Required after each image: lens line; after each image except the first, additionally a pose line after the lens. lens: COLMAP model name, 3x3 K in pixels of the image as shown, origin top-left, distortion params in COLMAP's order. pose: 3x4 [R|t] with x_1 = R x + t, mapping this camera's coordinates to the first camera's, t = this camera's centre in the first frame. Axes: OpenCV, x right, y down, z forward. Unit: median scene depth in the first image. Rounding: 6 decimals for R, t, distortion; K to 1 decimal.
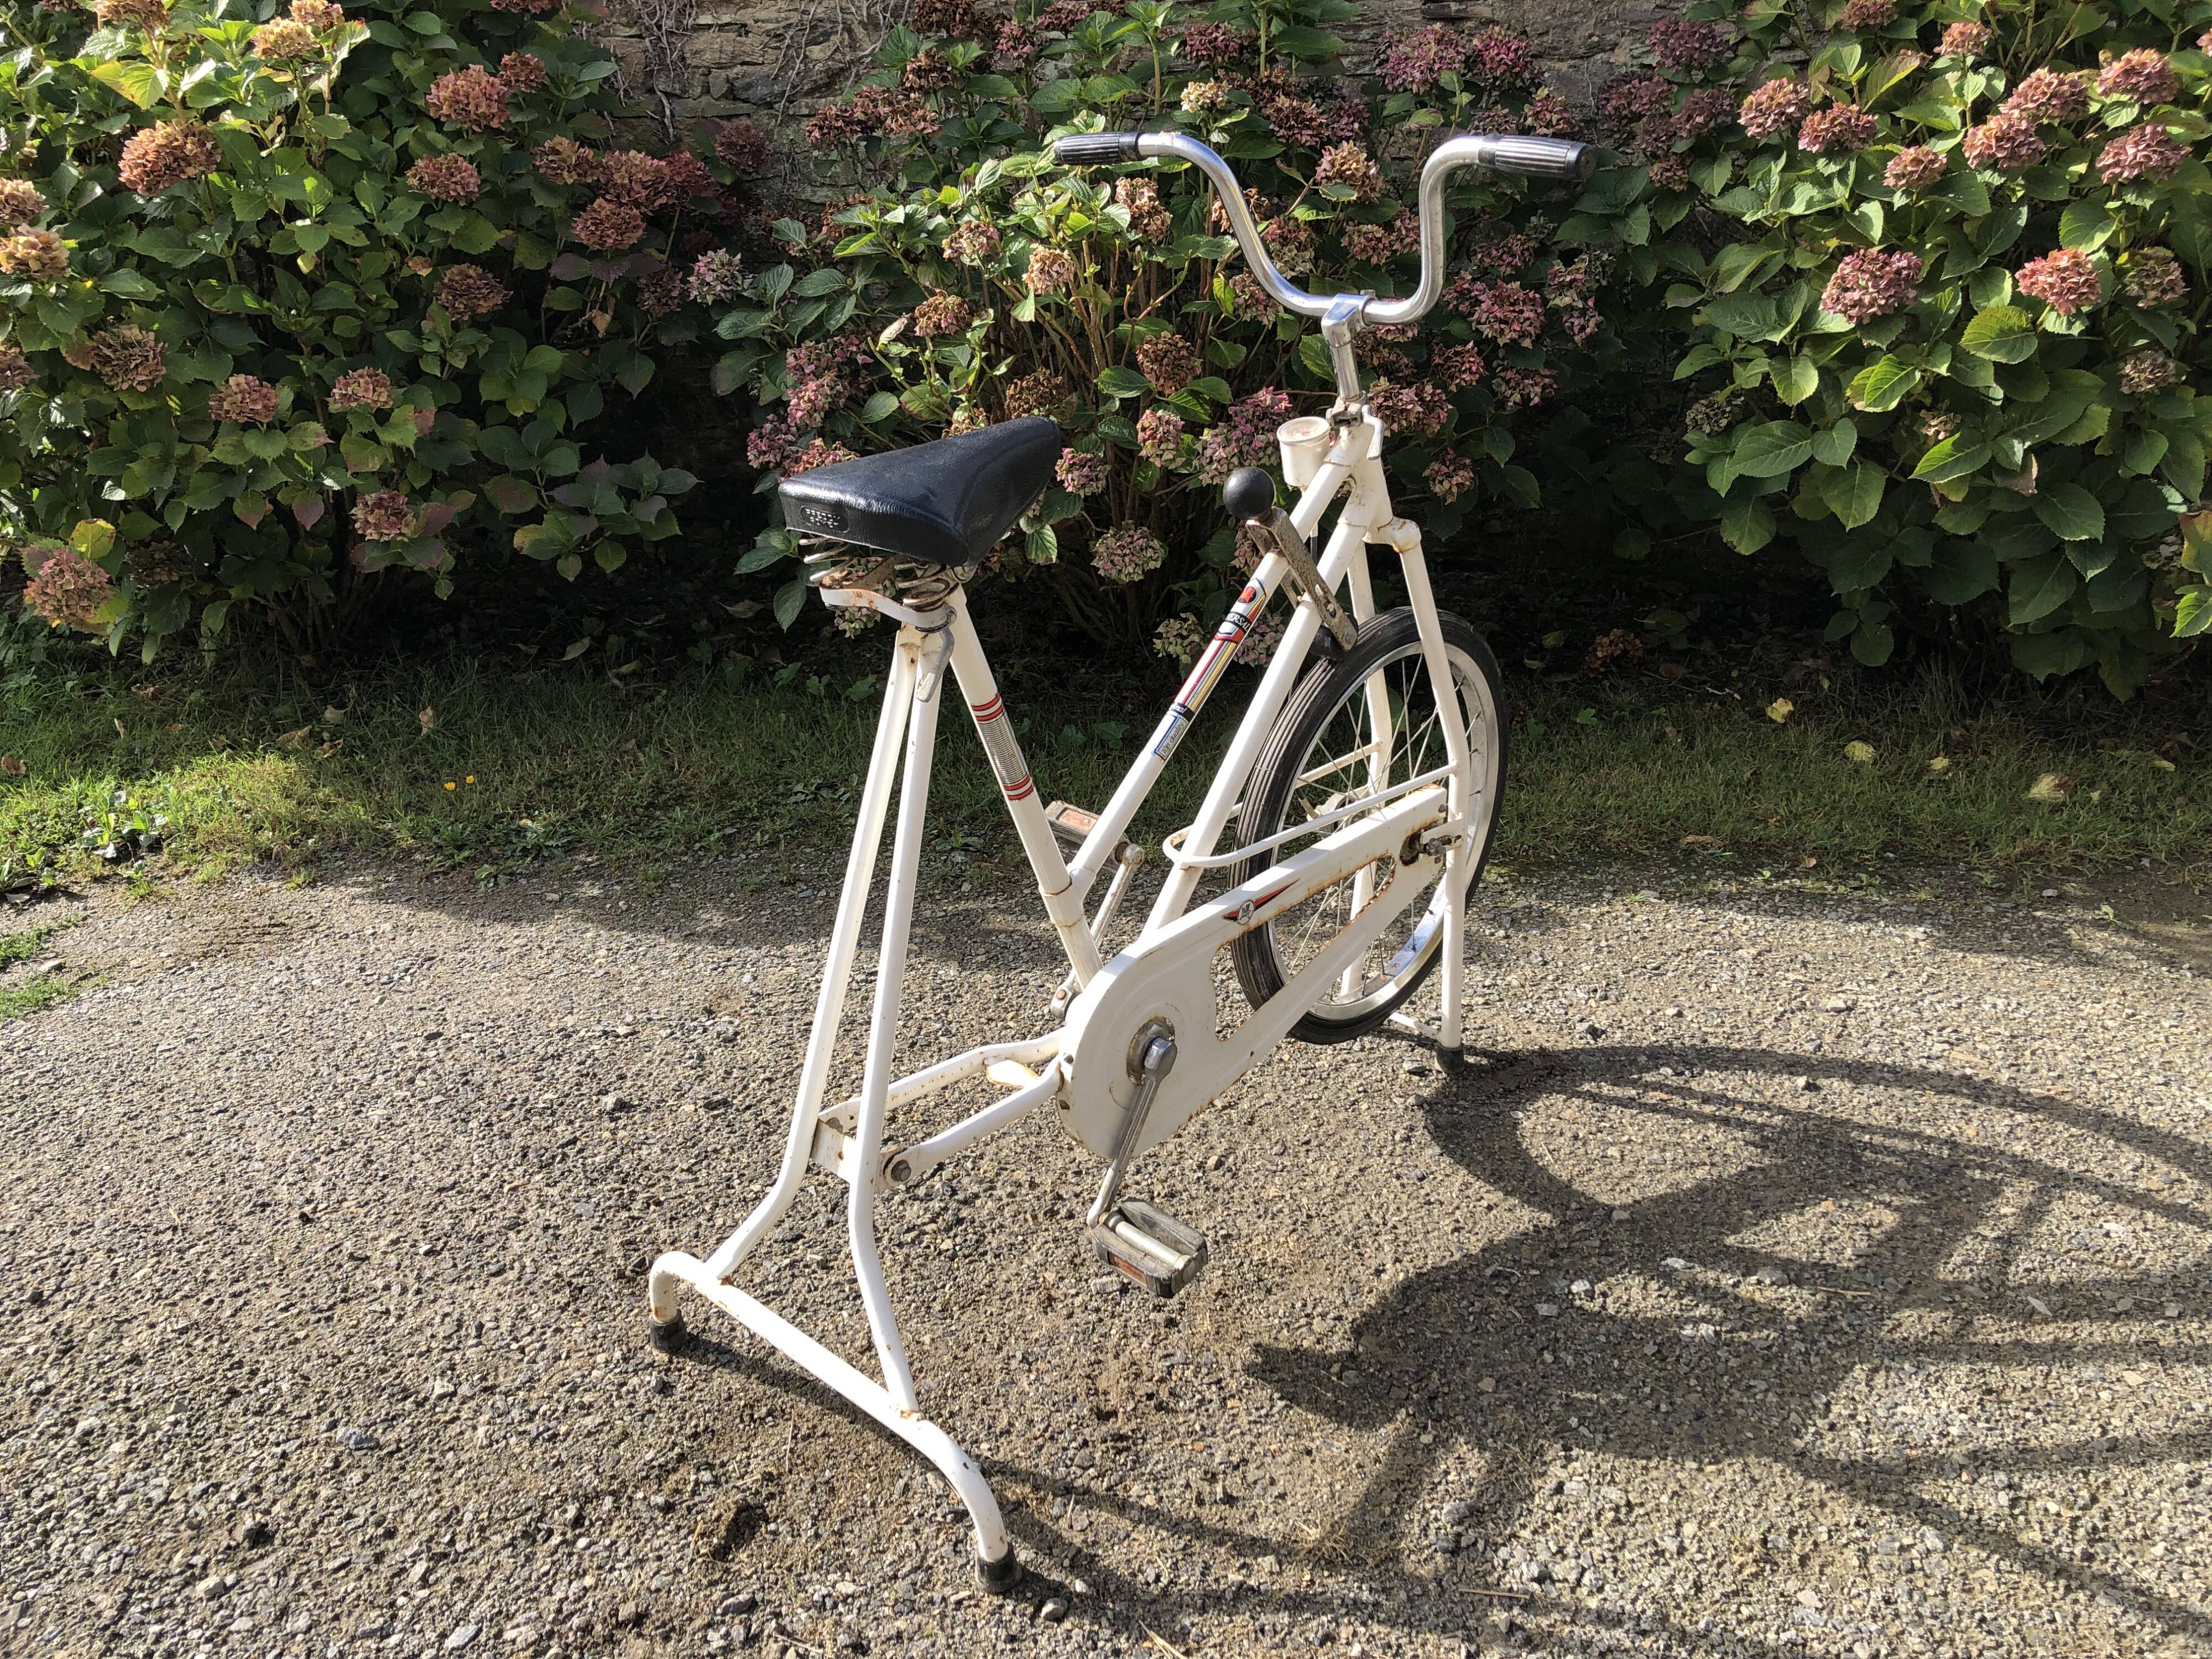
lens RADIAL K [[1793.0, 0, 1106.9], [0, 1793.0, 799.0], [0, 0, 1]] dist [0.005933, 0.013479]
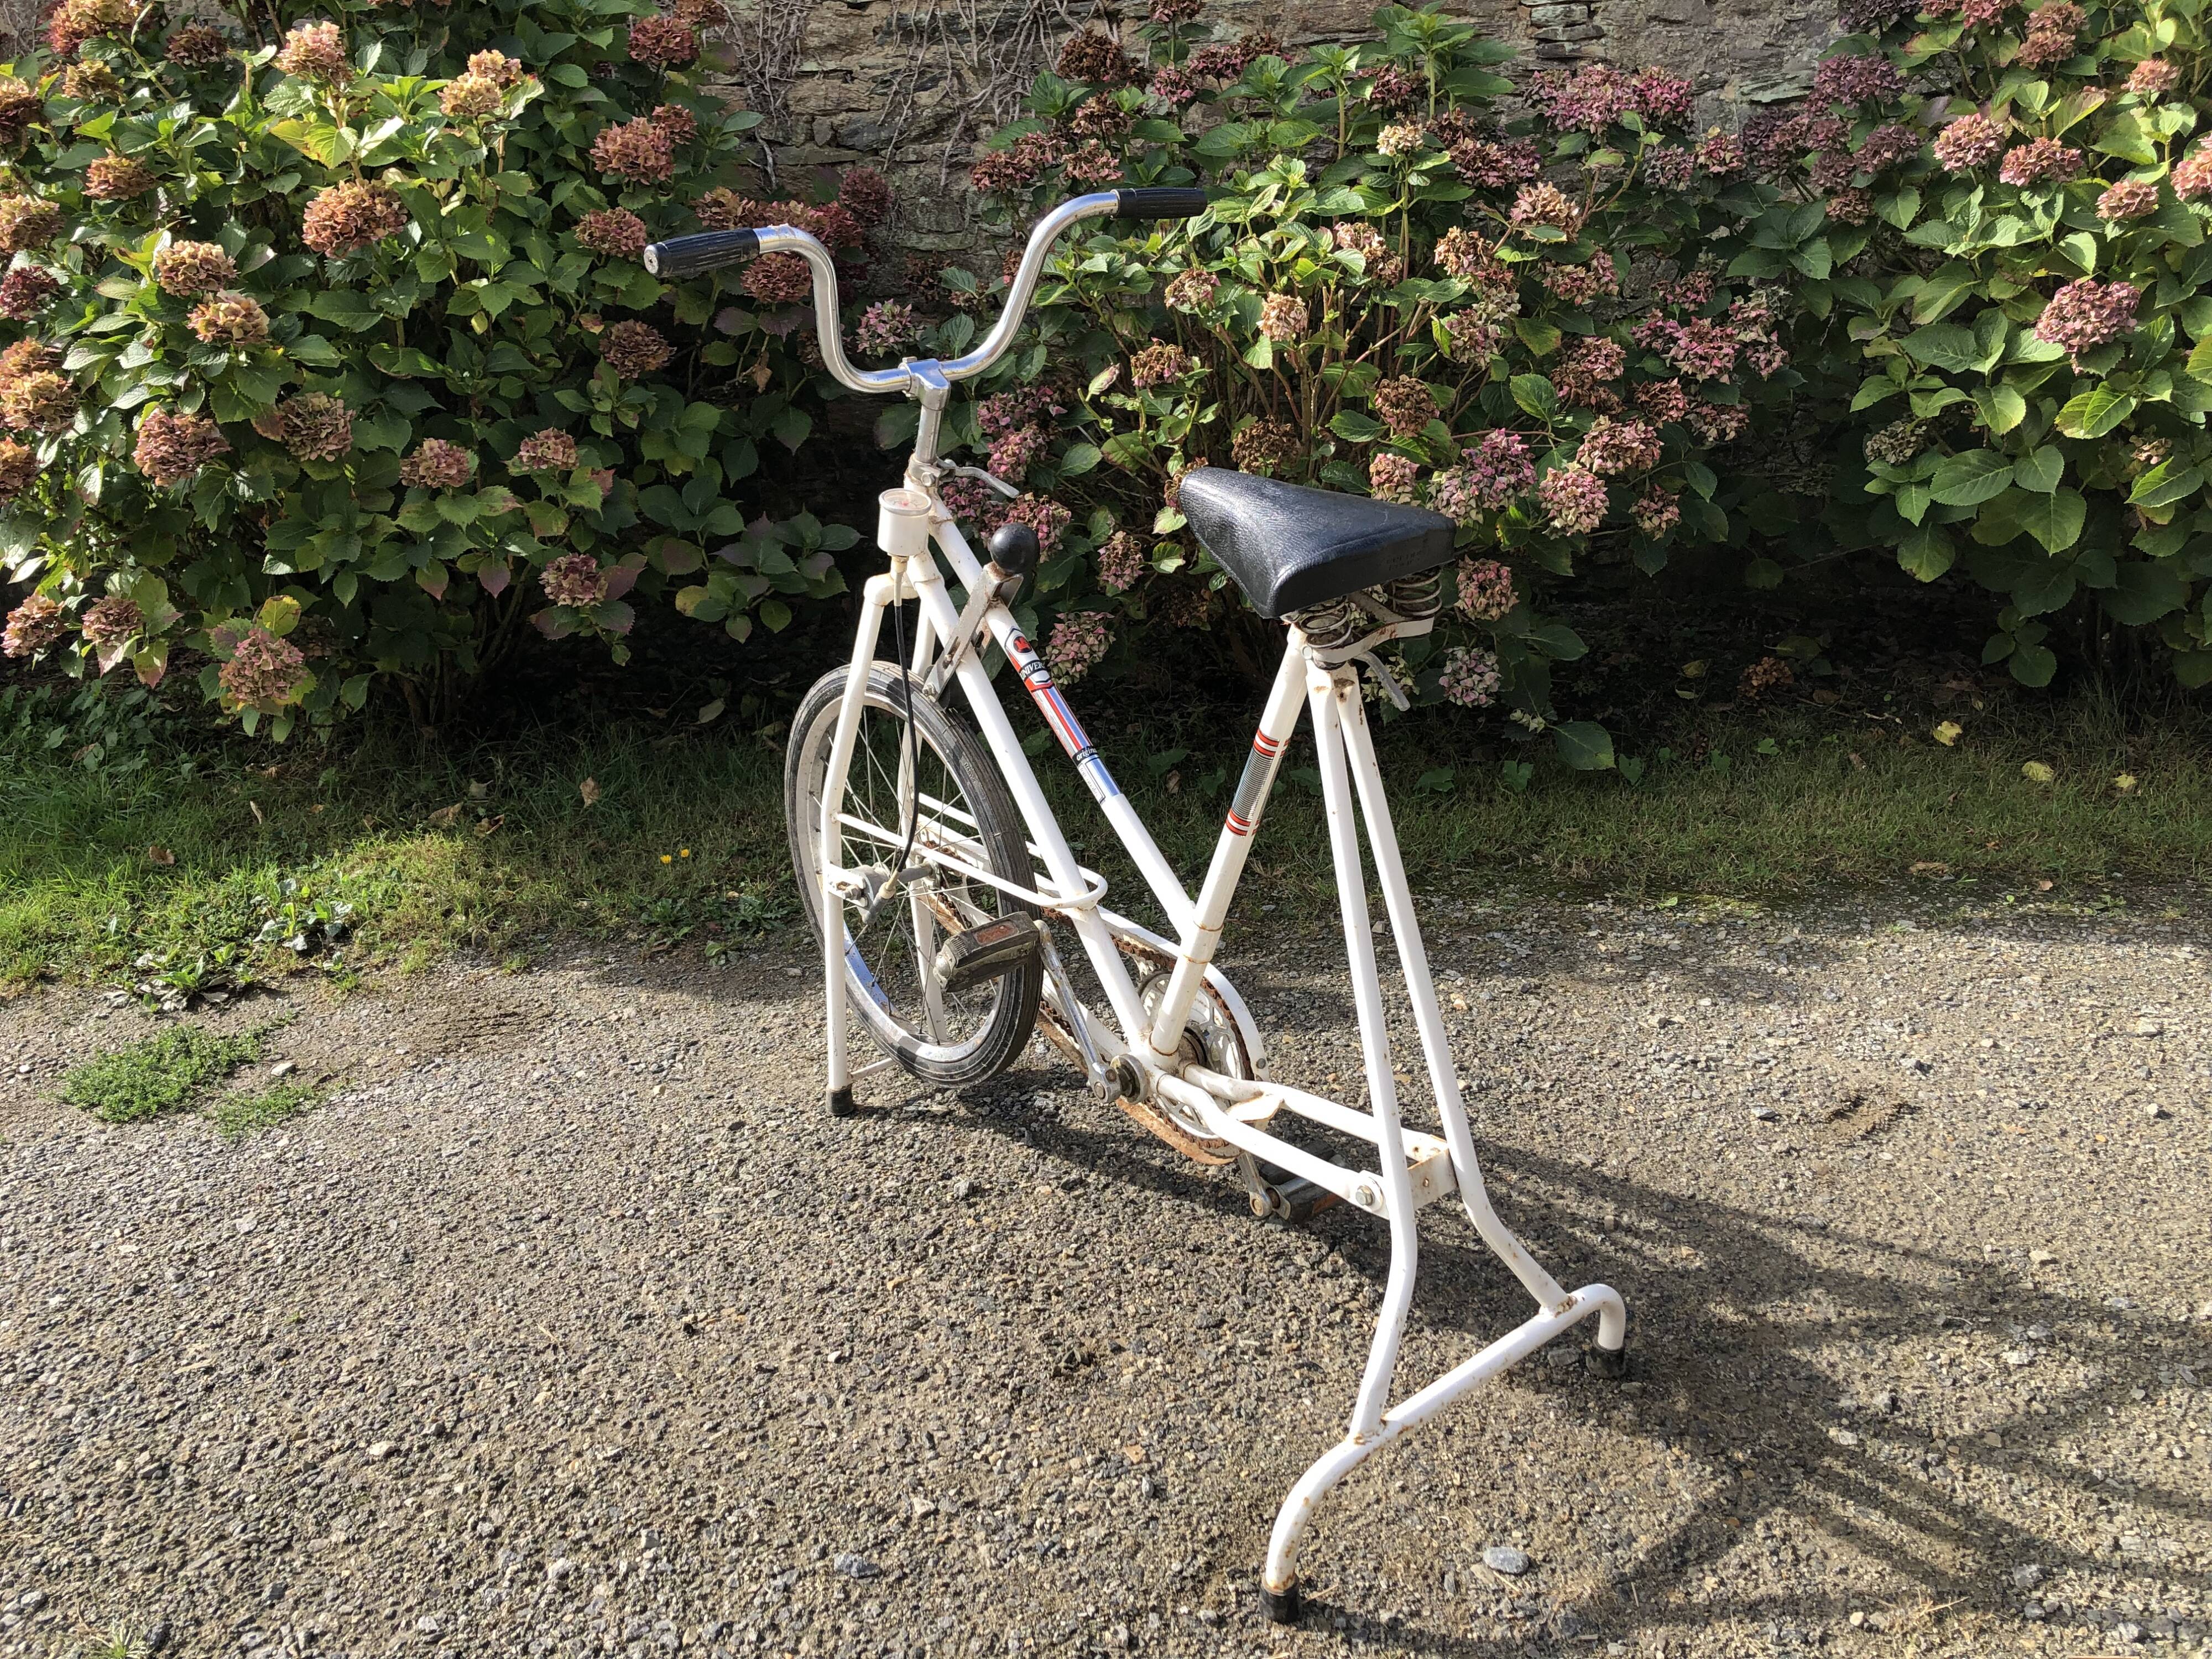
lens RADIAL K [[1793.0, 0, 1106.9], [0, 1793.0, 799.0], [0, 0, 1]] dist [0.005933, 0.013479]
pose [[0.997293, -0.036491, 0.063841, -0.194210], [0.037513, 0.999185, -0.014882, -0.017565], [-0.063246, 0.017236, 0.997849, 0.022517]]
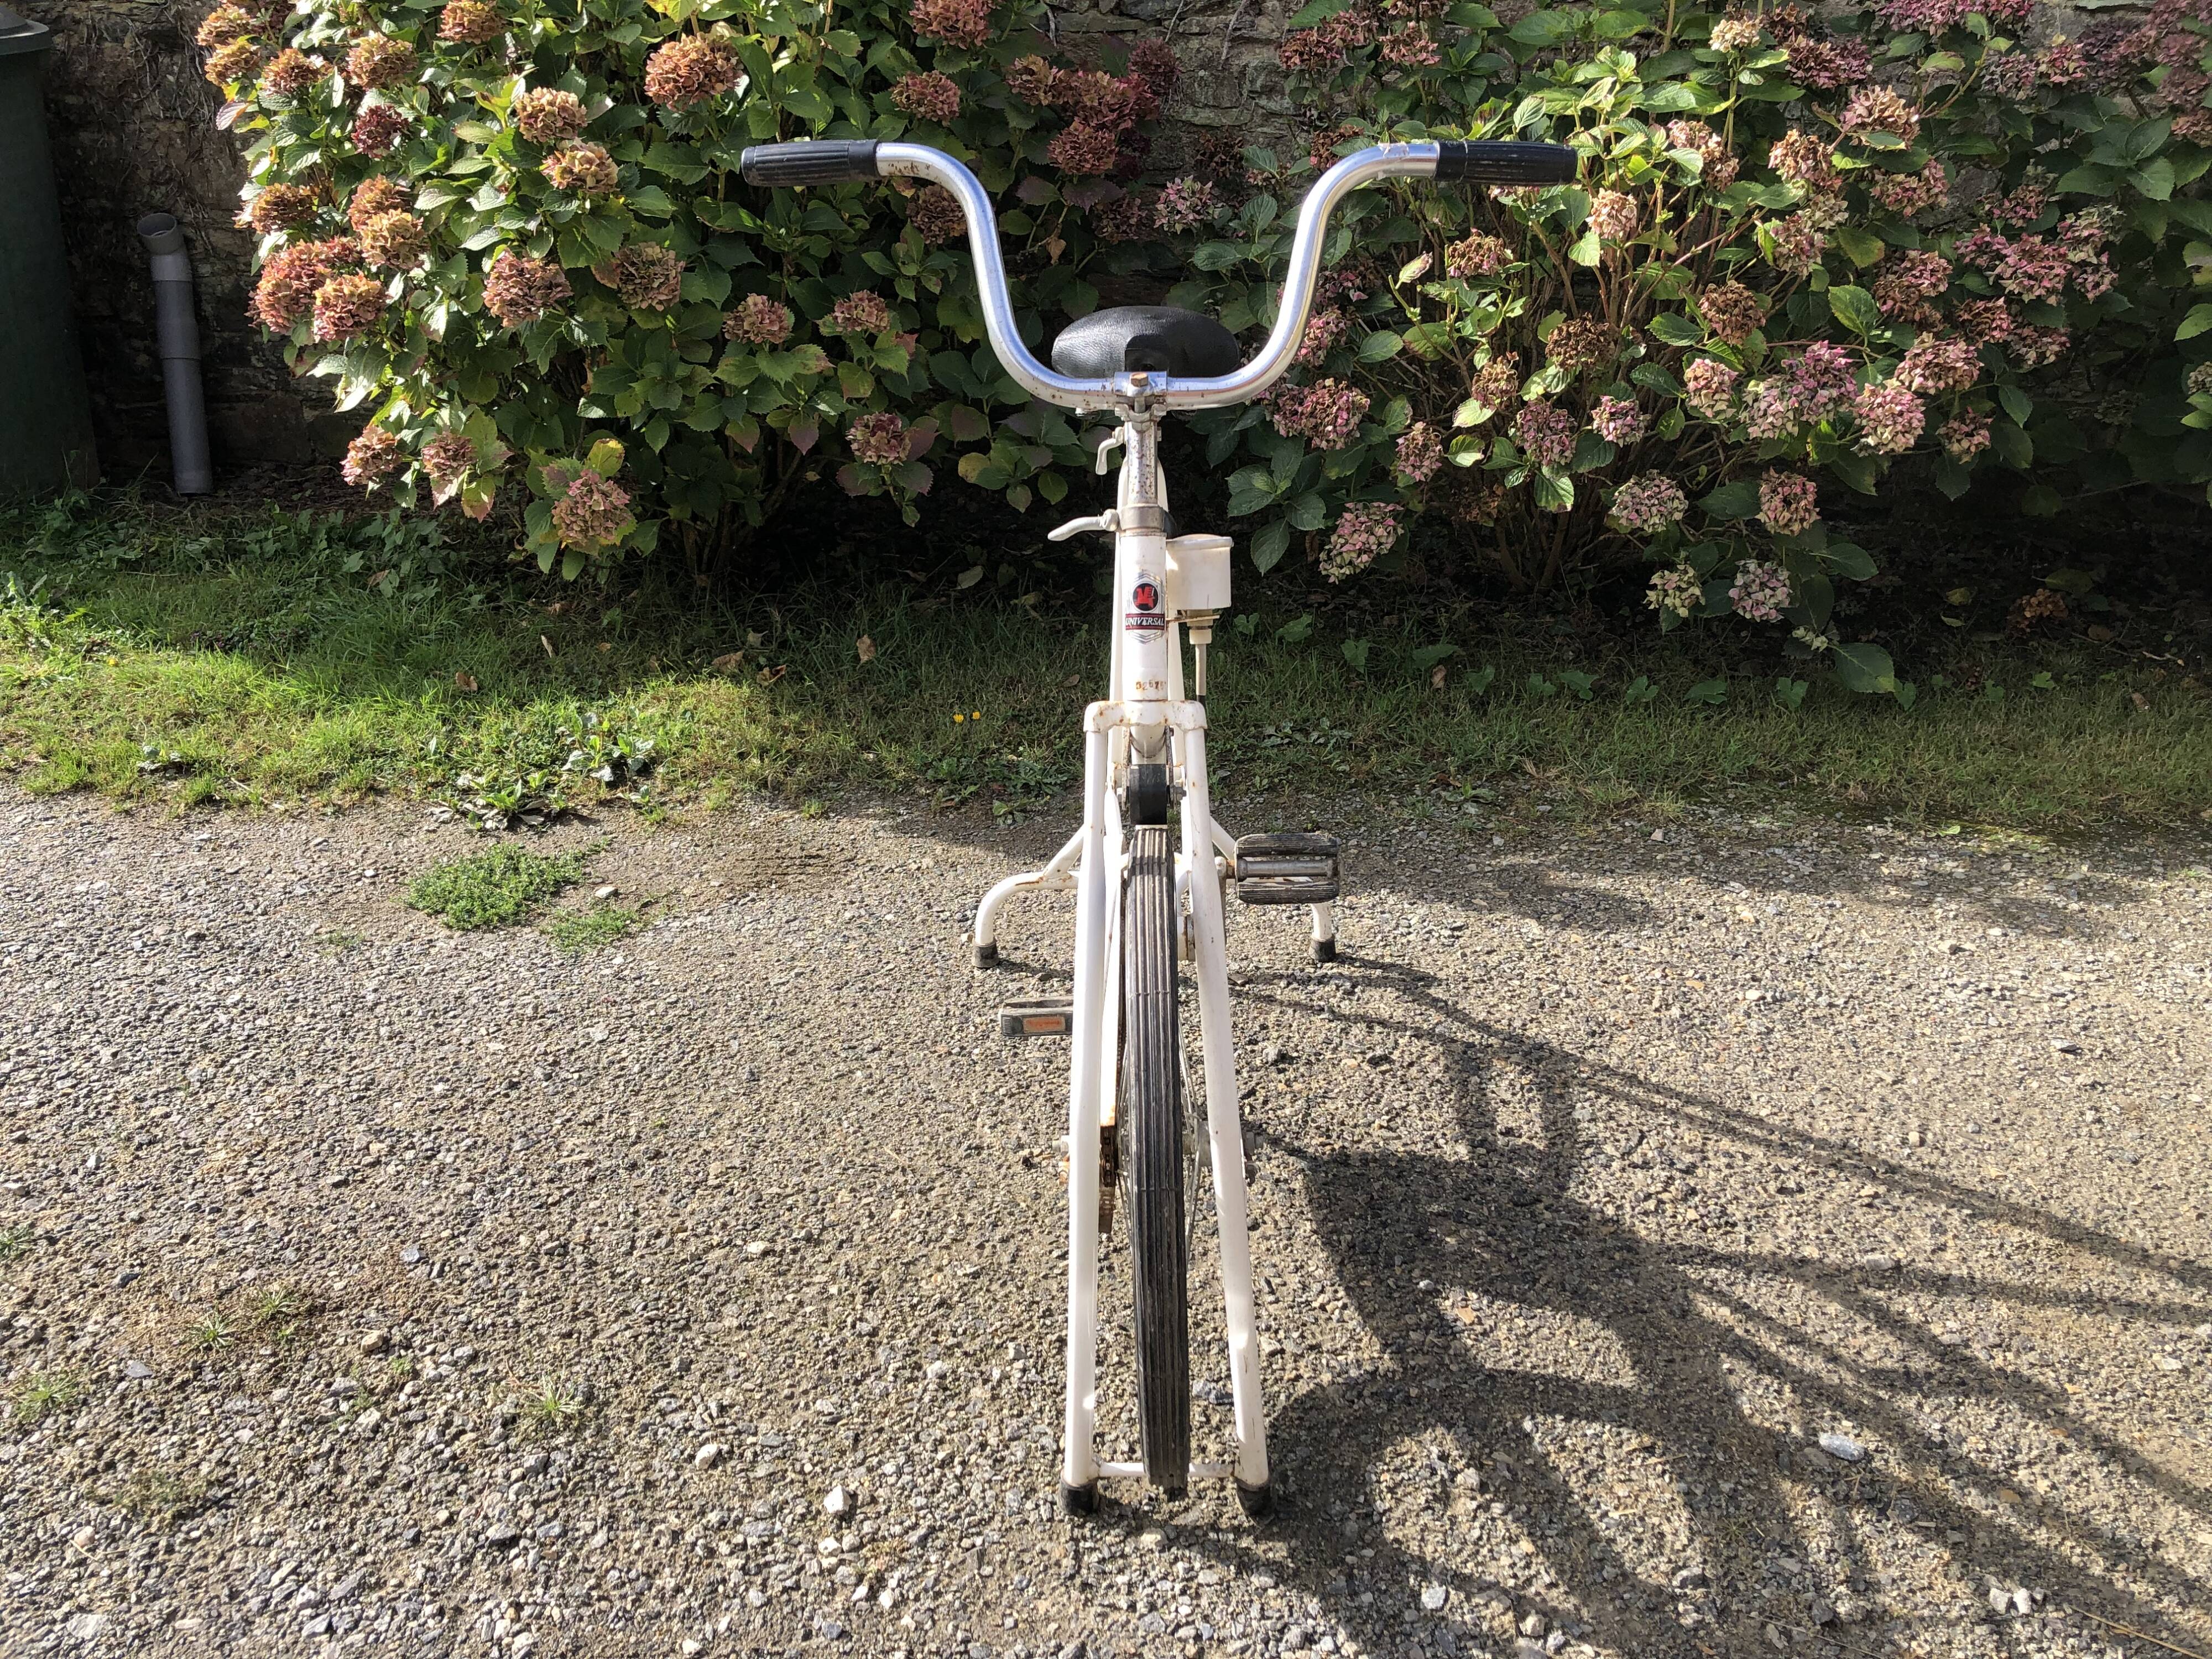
lens RADIAL K [[1793.0, 0, 1106.9], [0, 1793.0, 799.0], [0, 0, 1]] dist [0.005933, 0.013479]
pose [[0.999523, 0.030711, -0.003121, -0.284336], [-0.030516, 0.998275, 0.050148, -0.016554], [0.004656, -0.050029, 0.998737, 0.002723]]
